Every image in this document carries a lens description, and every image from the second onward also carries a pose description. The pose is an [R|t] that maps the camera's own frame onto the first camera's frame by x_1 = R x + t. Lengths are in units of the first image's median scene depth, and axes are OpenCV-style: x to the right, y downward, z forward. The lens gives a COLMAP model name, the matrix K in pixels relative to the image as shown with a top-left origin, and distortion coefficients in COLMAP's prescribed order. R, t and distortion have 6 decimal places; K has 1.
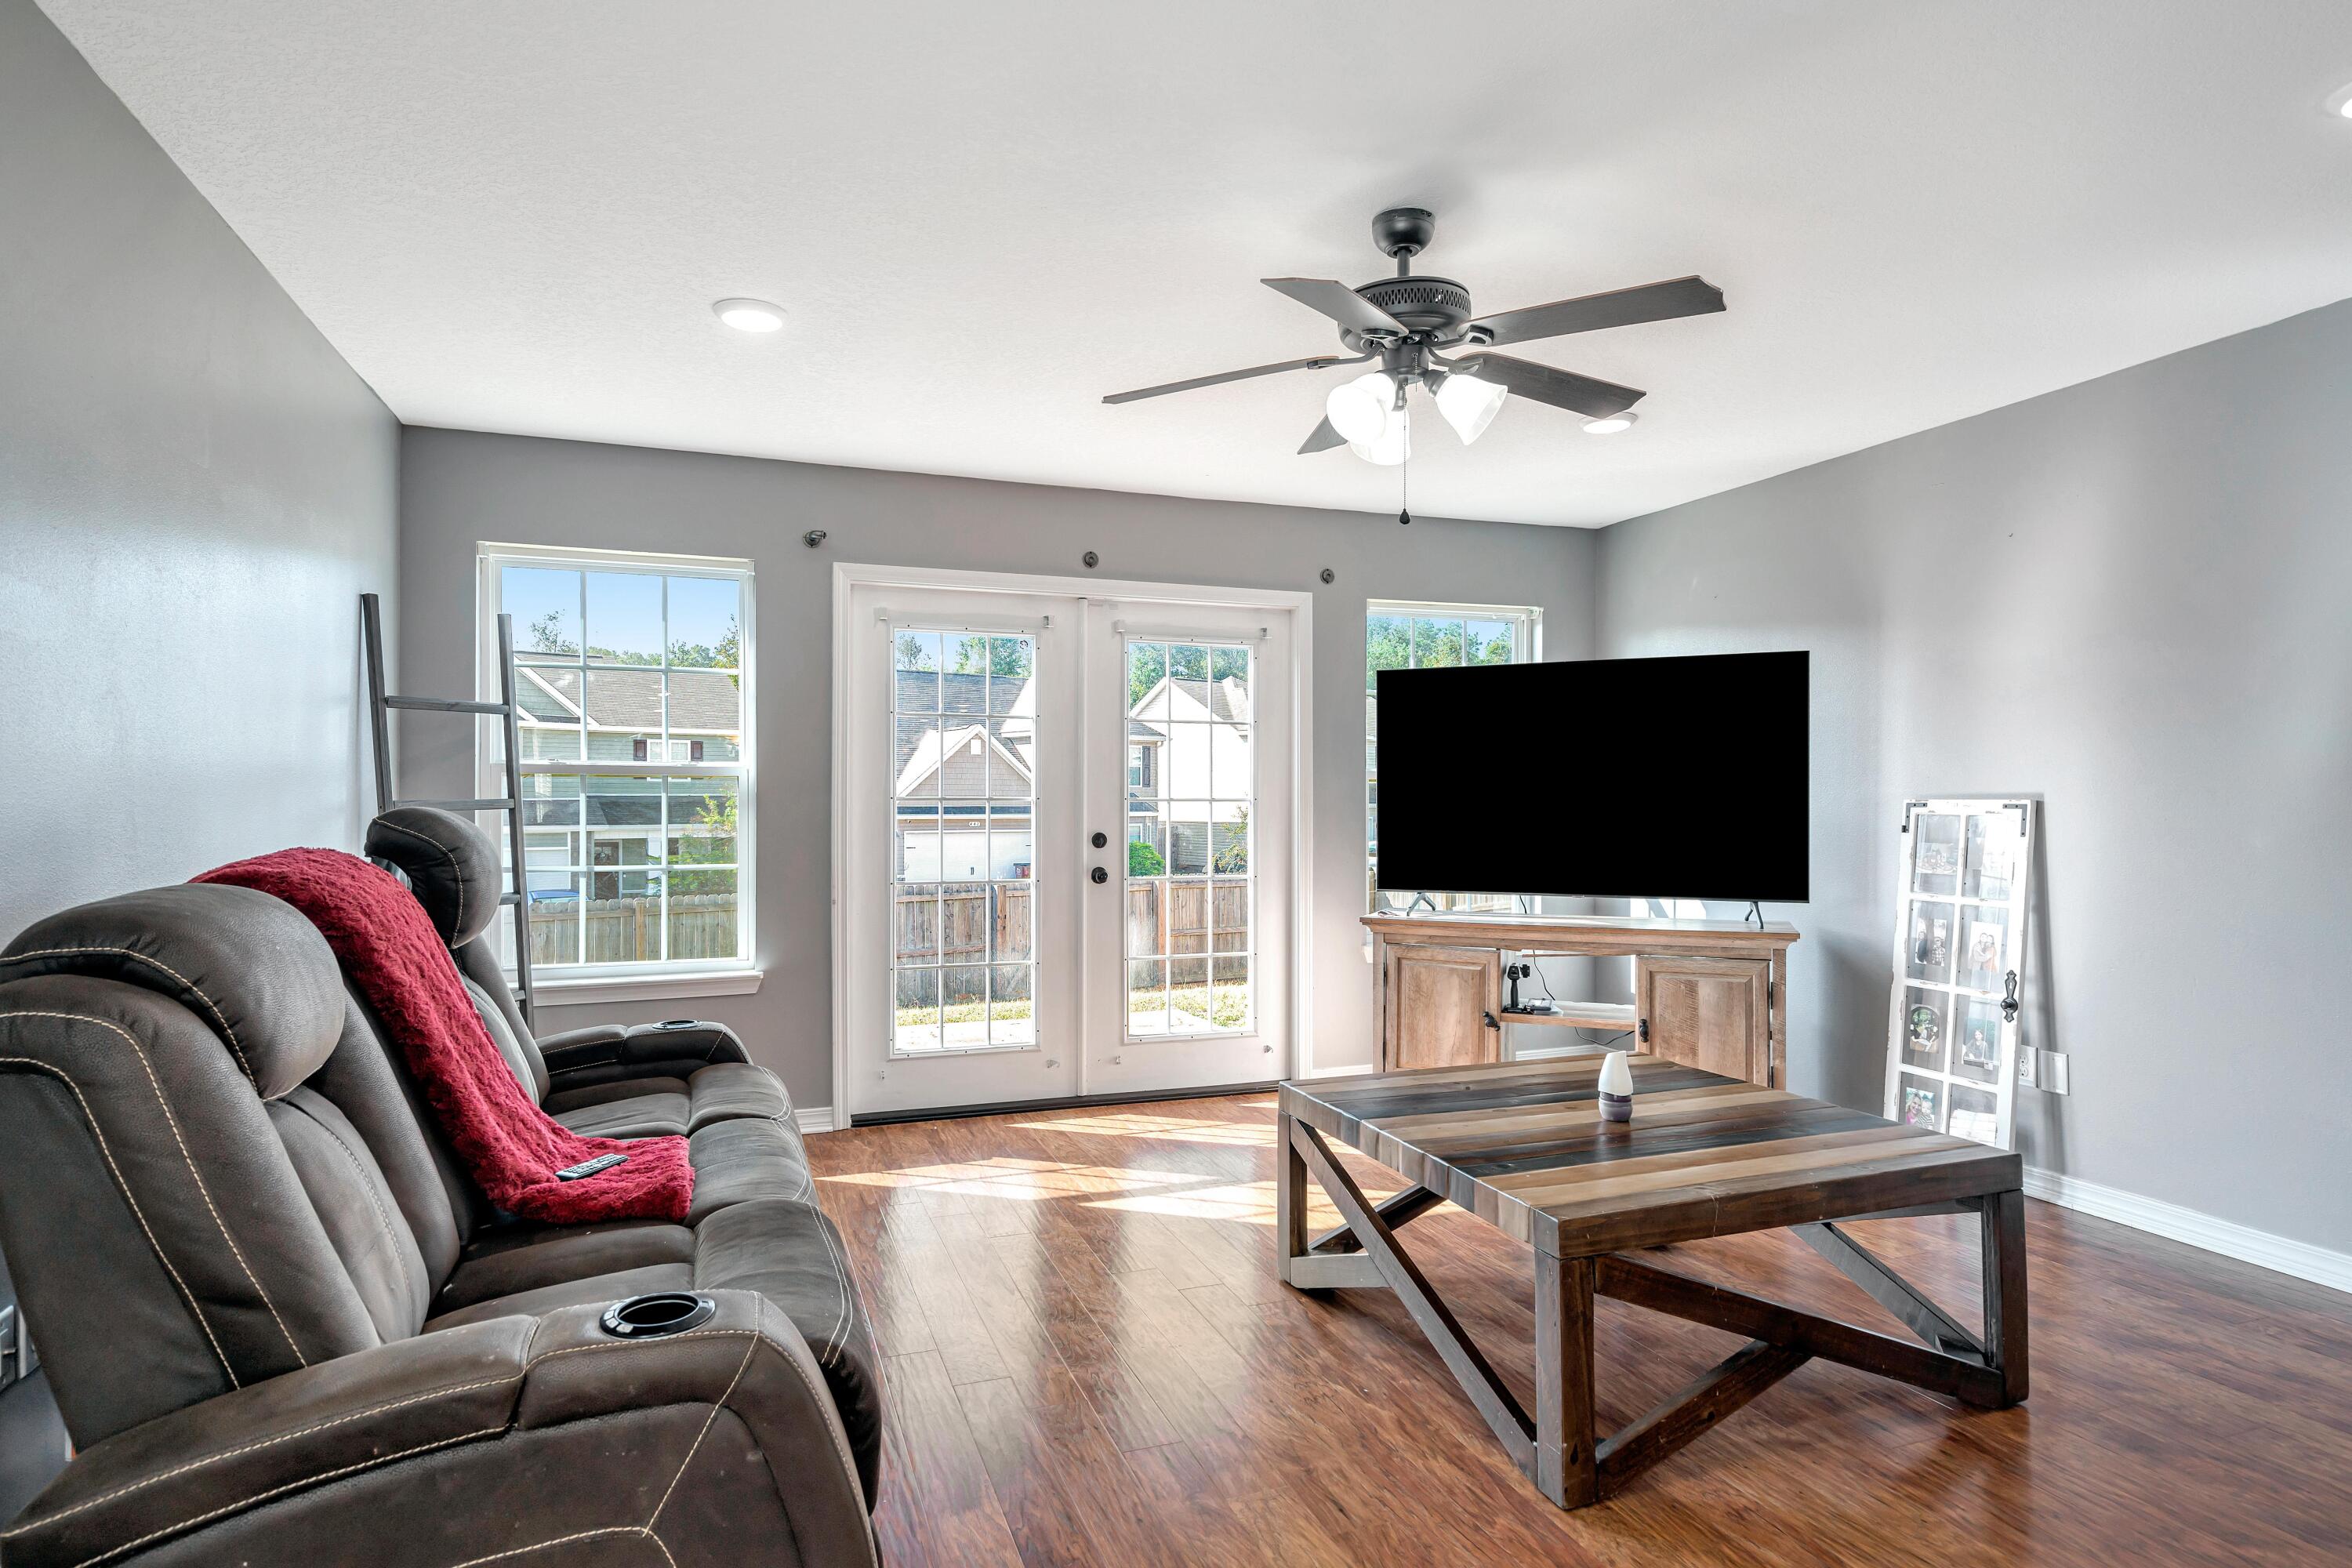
lens RADIAL K [[1221.6, 0, 1173.4], [0, 1221.6, 801.8], [0, 0, 1]] dist [-0.001718, 0.000068]
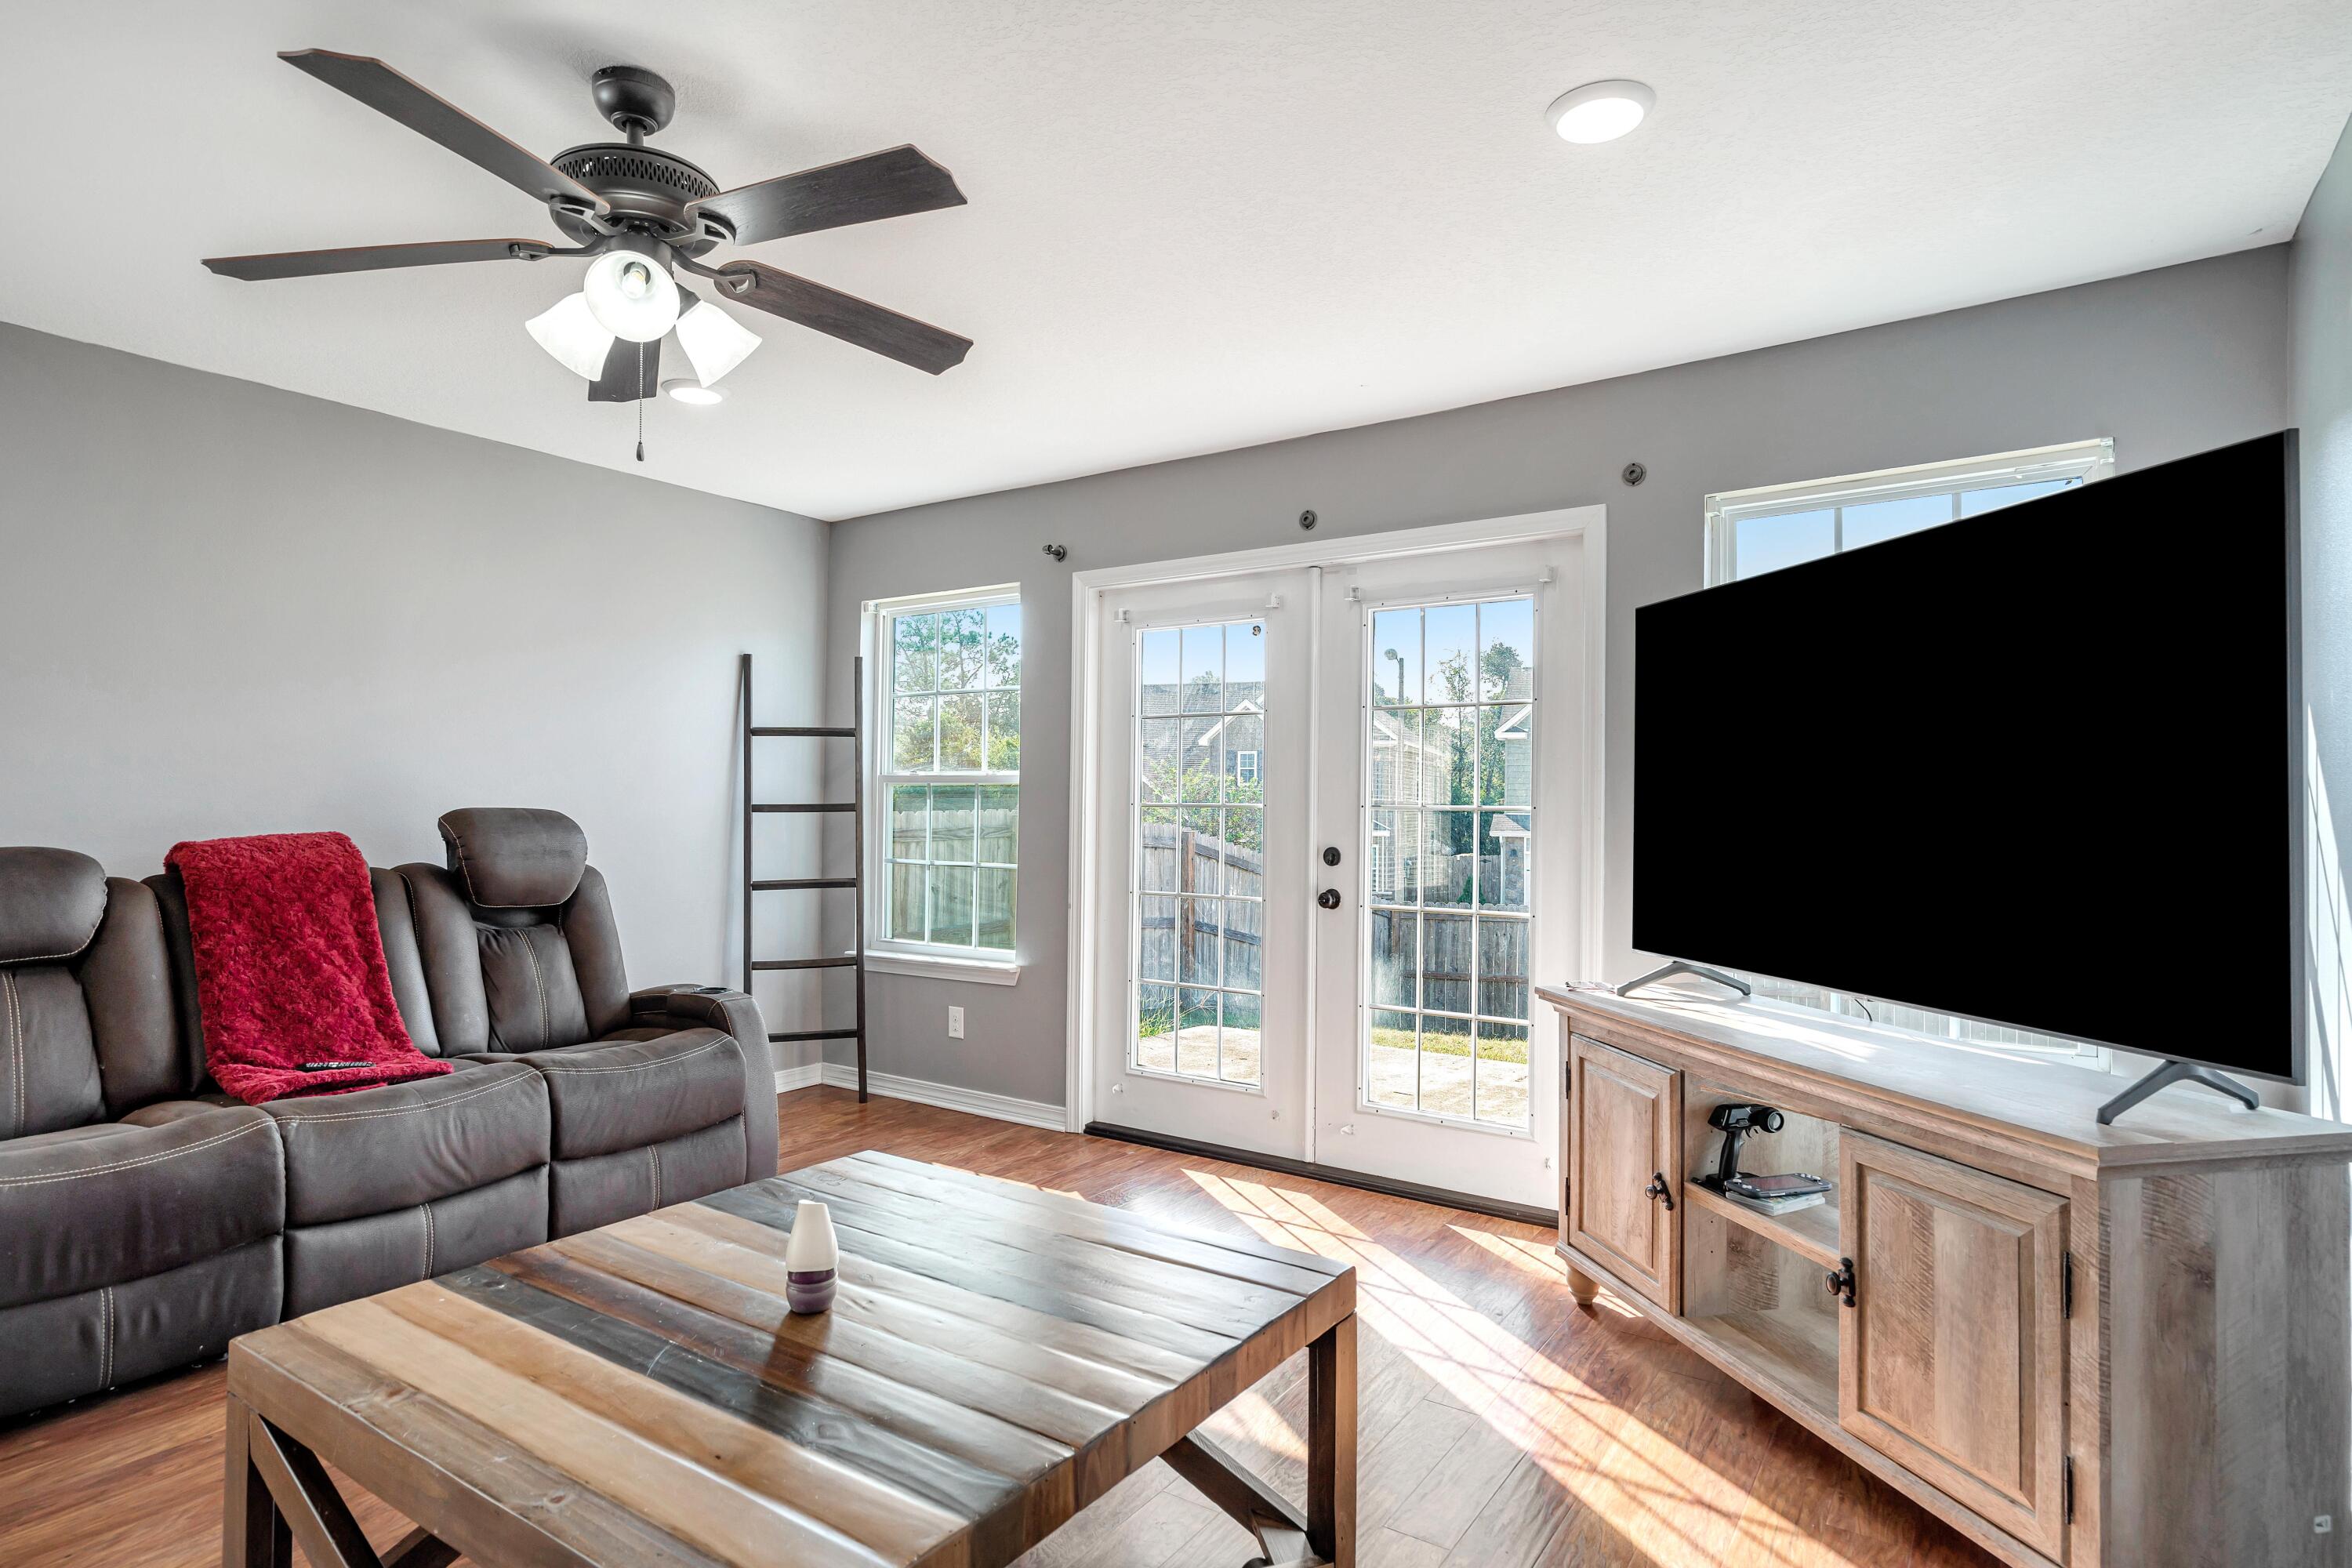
lens RADIAL K [[1234.1, 0, 1190.2], [0, 1234.1, 791.5], [0, 0, 1]] dist [-0.000448, -0.000007]
pose [[0.589358, -0.004873, -0.807857, 0.644864], [-0.008560, 0.999888, -0.012276, -0.001449], [0.807827, 0.014151, 0.589250, 0.501419]]
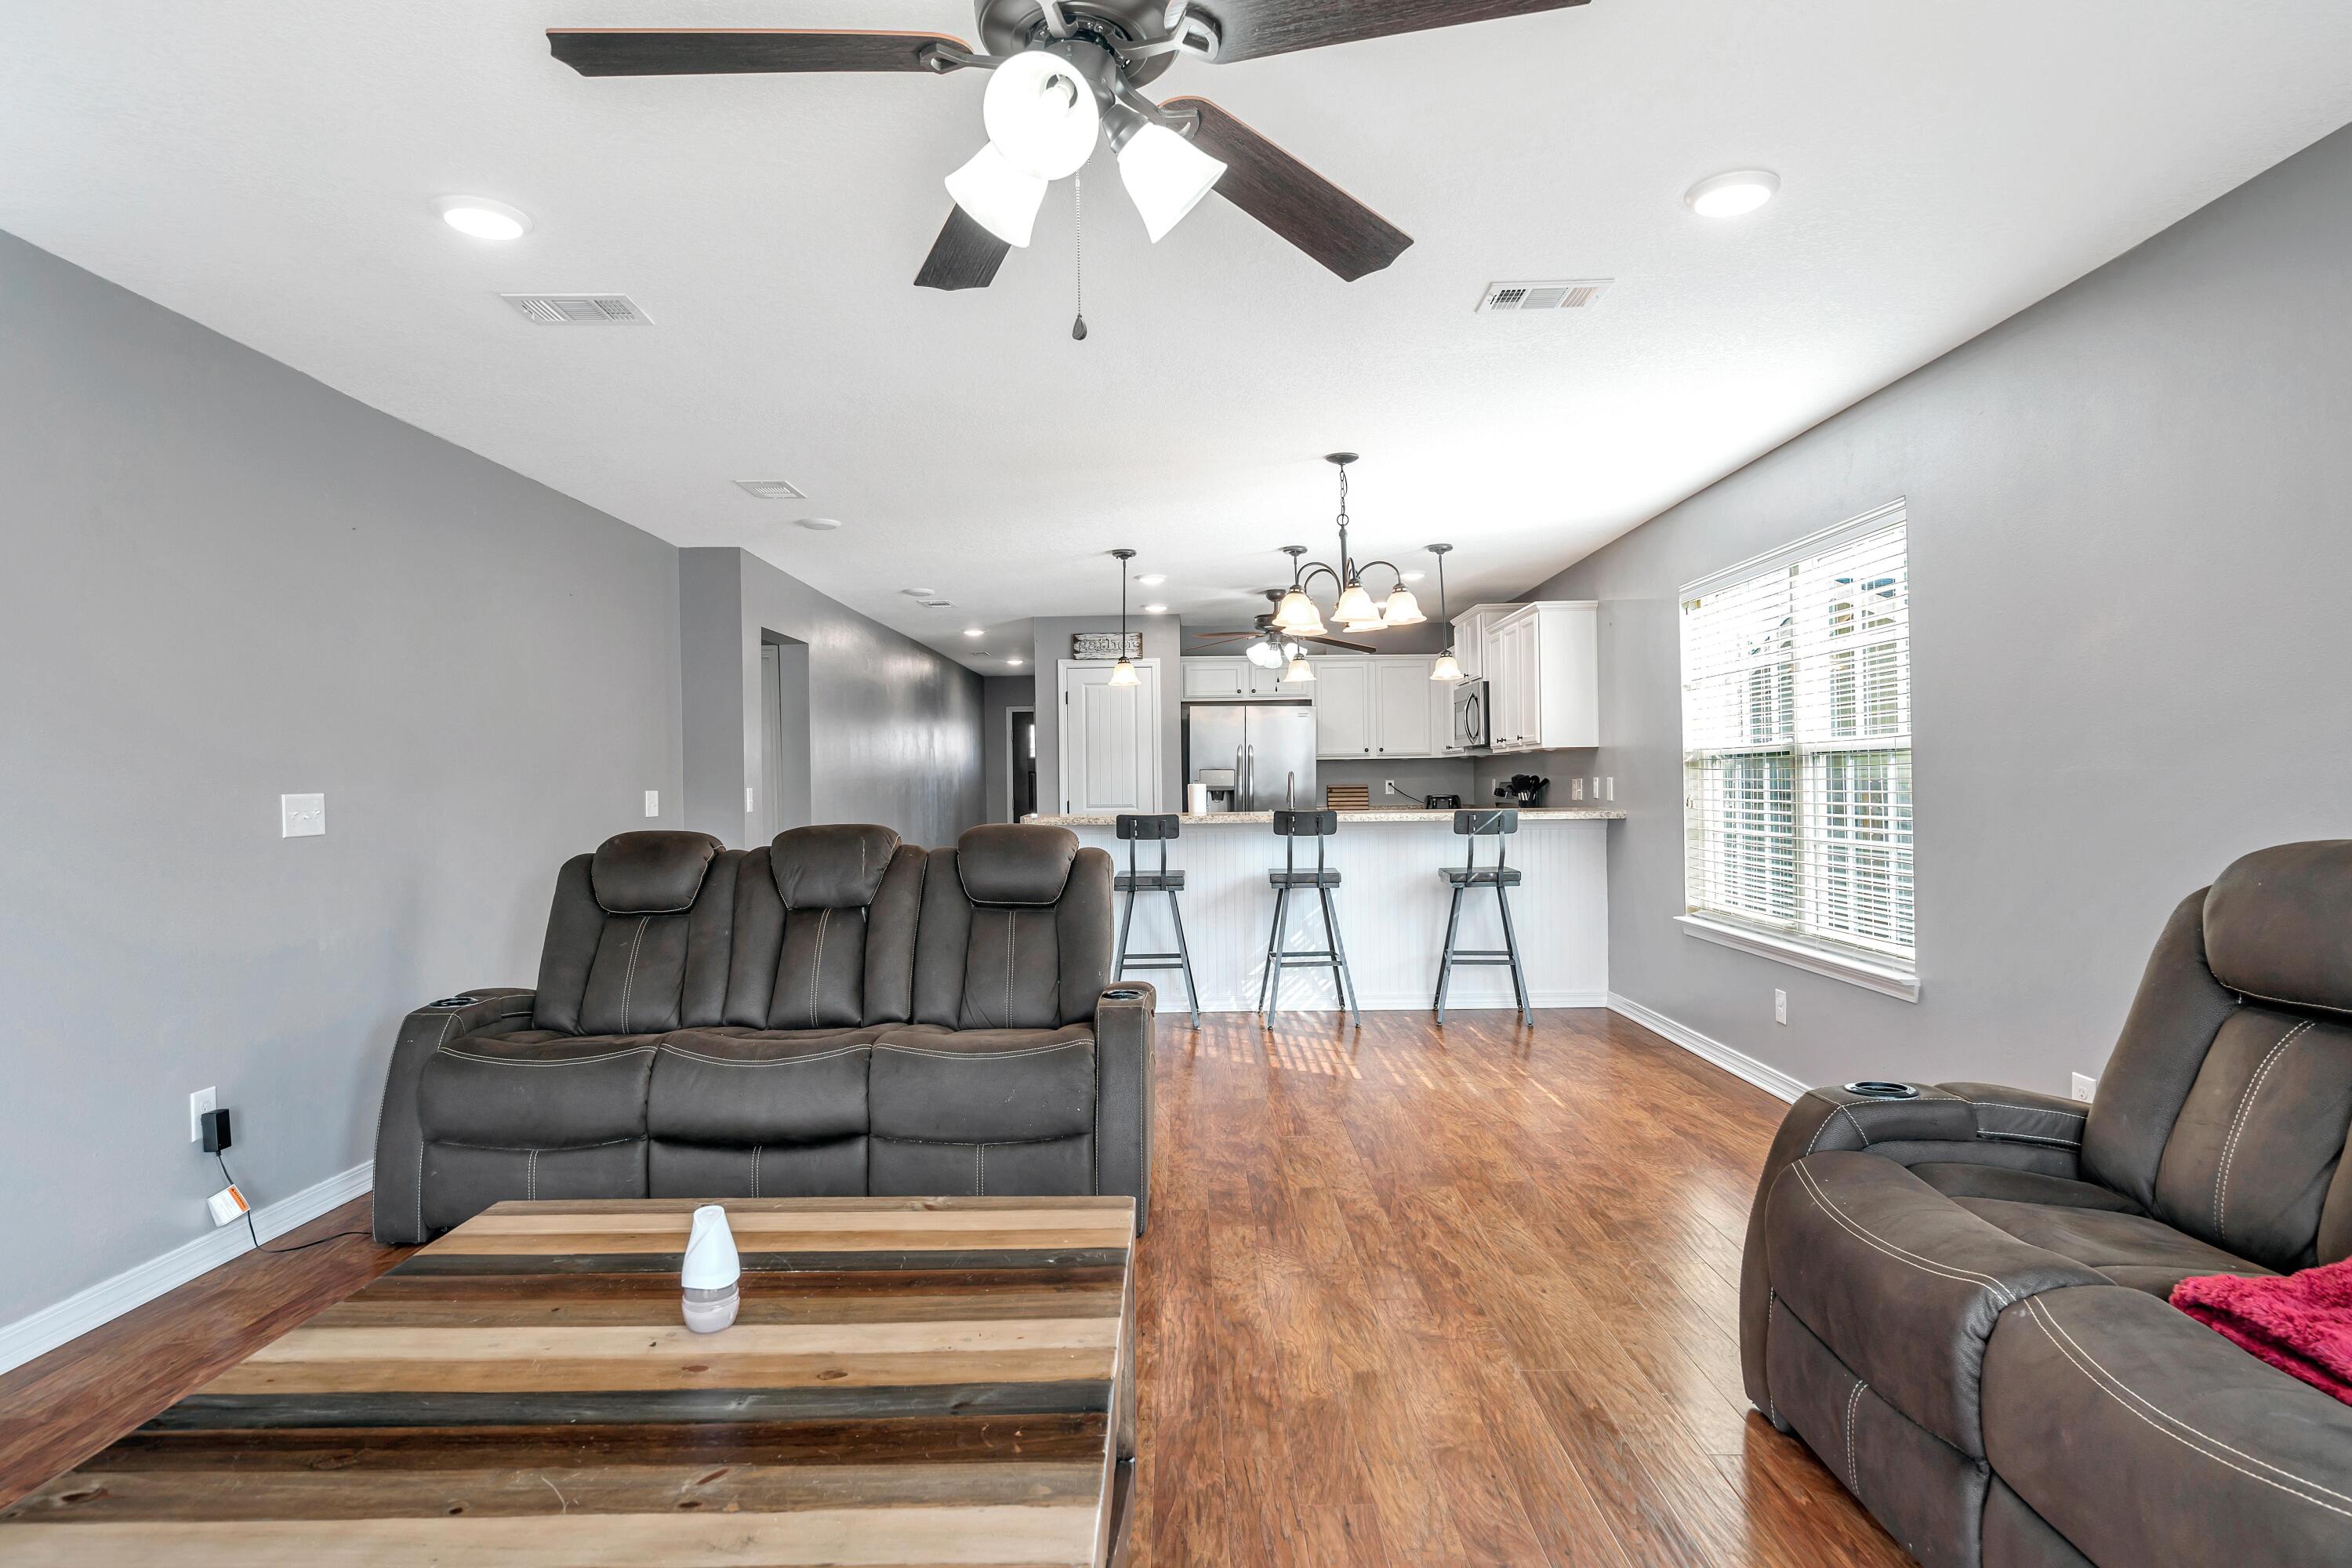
lens RADIAL K [[1271.5, 0, 1182.8], [0, 1271.5, 783.9], [0, 0, 1]] dist [0.000602, 0.001108]
pose [[-0.937134, 0.016272, 0.348589, -0.048061], [0.016476, 0.999861, -0.002378, 0.001254], [-0.348579, 0.003514, -0.937273, 0.968240]]
